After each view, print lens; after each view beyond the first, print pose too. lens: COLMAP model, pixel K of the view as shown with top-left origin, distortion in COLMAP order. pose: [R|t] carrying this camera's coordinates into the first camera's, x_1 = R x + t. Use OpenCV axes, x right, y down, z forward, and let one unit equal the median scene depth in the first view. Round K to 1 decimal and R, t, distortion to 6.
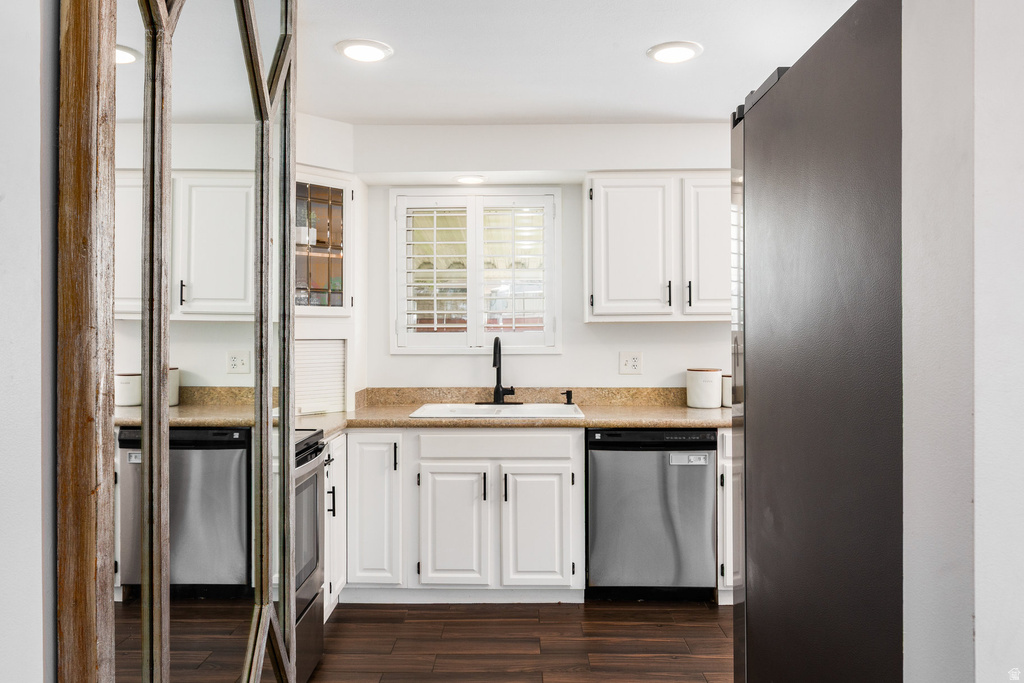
lens RADIAL K [[744.3, 0, 508.8], [0, 744.3, 335.7], [0, 0, 1]] dist [0.001153, -0.000140]
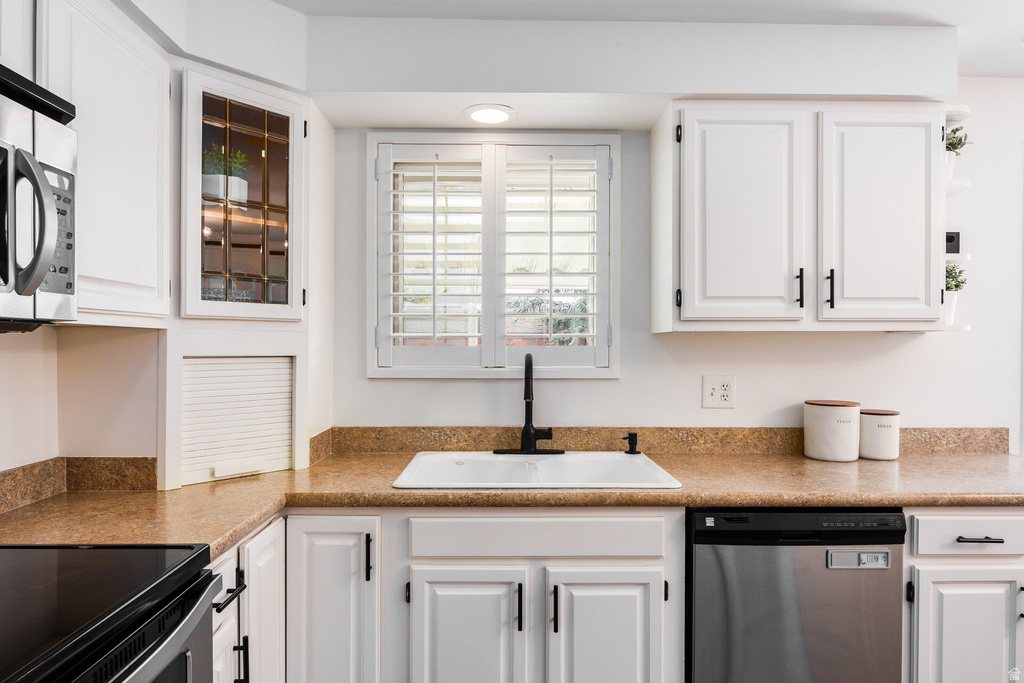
lens RADIAL K [[642.9, 0, 516.7], [0, 642.9, 348.3], [0, 0, 1]] dist [-0.001905, 0.005578]
pose [[0.999011, 0.005702, 0.044087, -0.058796], [-0.005764, 0.999983, 0.001294, -0.003936], [-0.044079, -0.001547, 0.999027, 0.489689]]
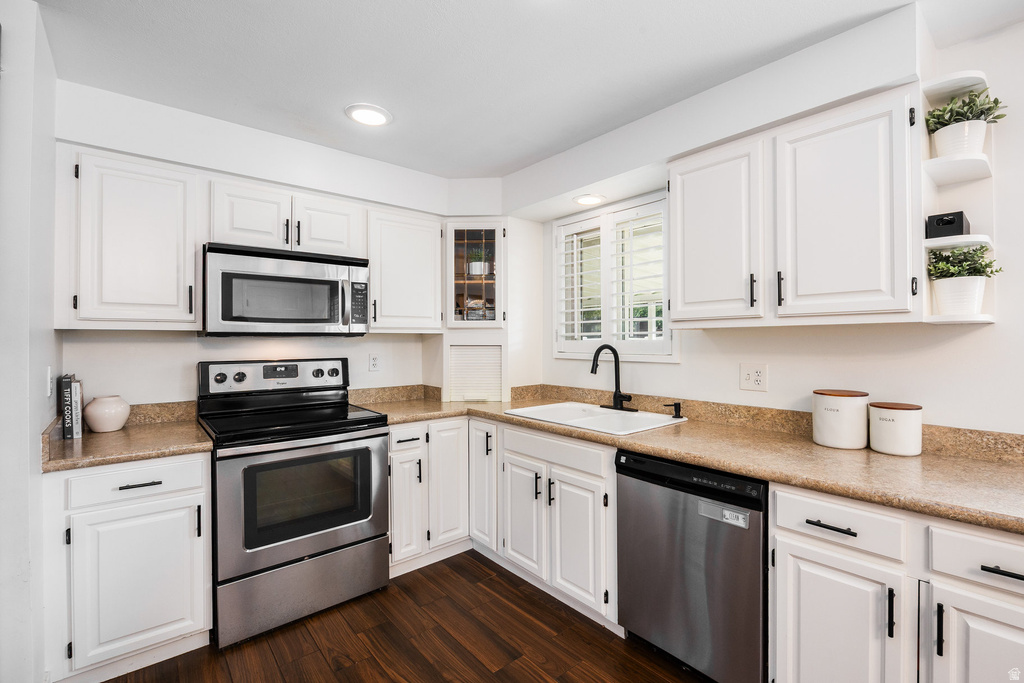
lens RADIAL K [[463.2, 0, 523.1], [0, 463.2, 337.8], [0, 0, 1]] dist [-0.012045, 0.000013]
pose [[0.665388, -0.001386, -0.746497, 0.448729], [-0.000636, 0.999997, -0.002423, -0.007121], [0.746498, 0.002087, 0.665385, 0.546133]]
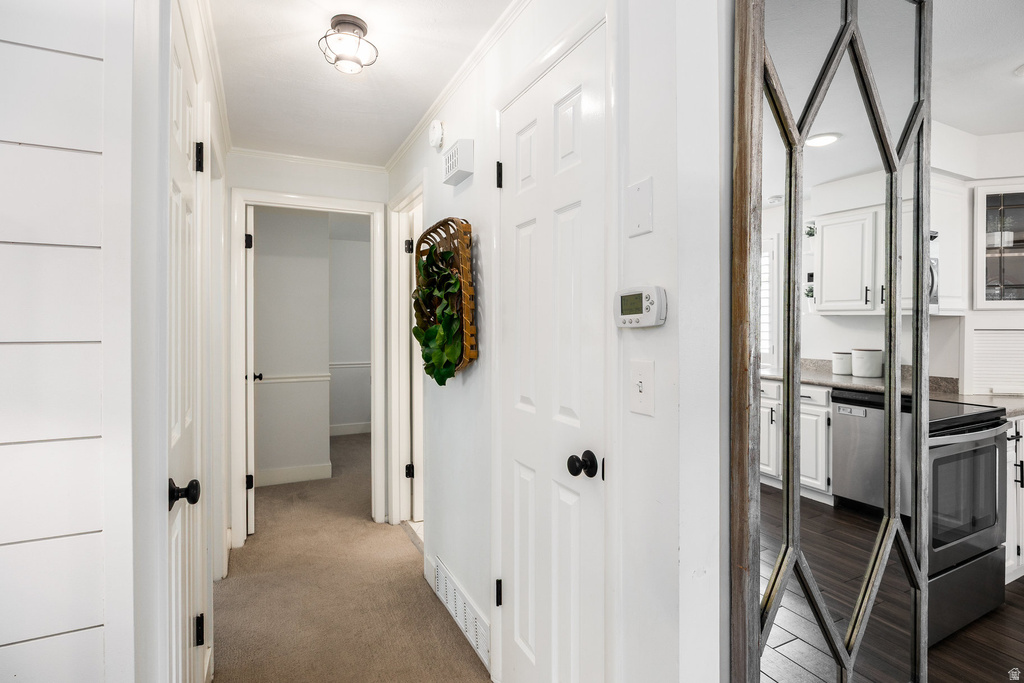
lens RADIAL K [[503.0, 0, 502.9], [0, 503.0, 326.7], [0, 0, 1]] dist [-0.012888, 0.000290]
pose [[0.450628, 0.003890, -0.892704, 0.070934], [-0.002179, 0.999992, 0.003257, -0.000024], [0.892709, 0.000477, 0.450633, -0.030836]]
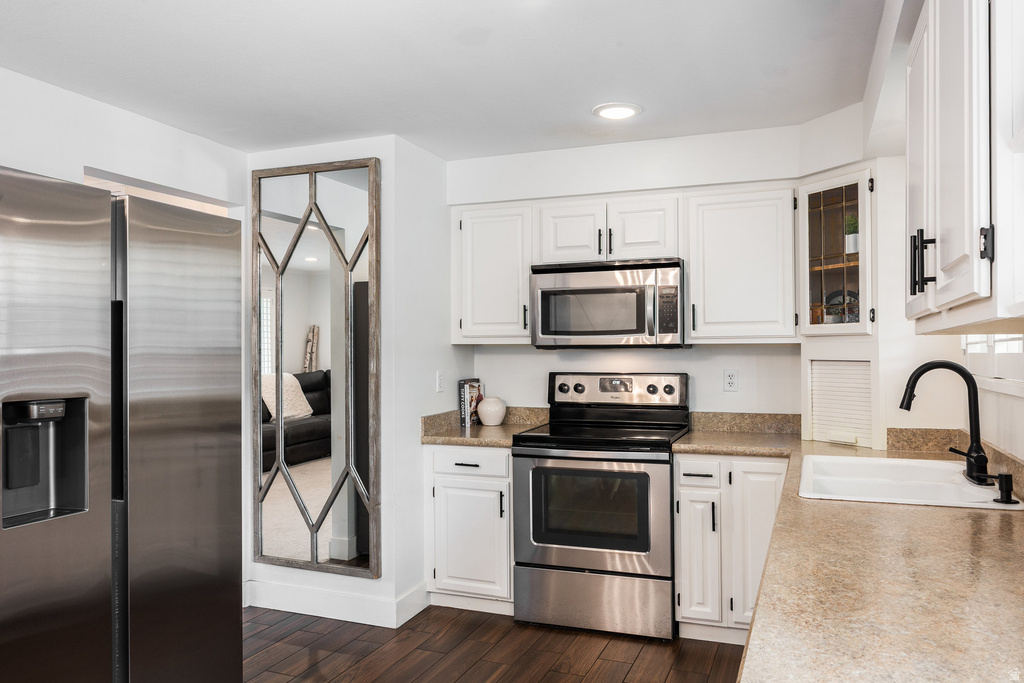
lens RADIAL K [[744.3, 0, 515.7], [0, 744.3, 347.4], [0, 0, 1]] dist [0.001153, -0.000140]
pose [[-0.352417, 0.001916, -0.935841, 0.768832], [0.004536, 0.999990, 0.000339, -0.013820], [0.935832, -0.004126, -0.352422, 1.018486]]
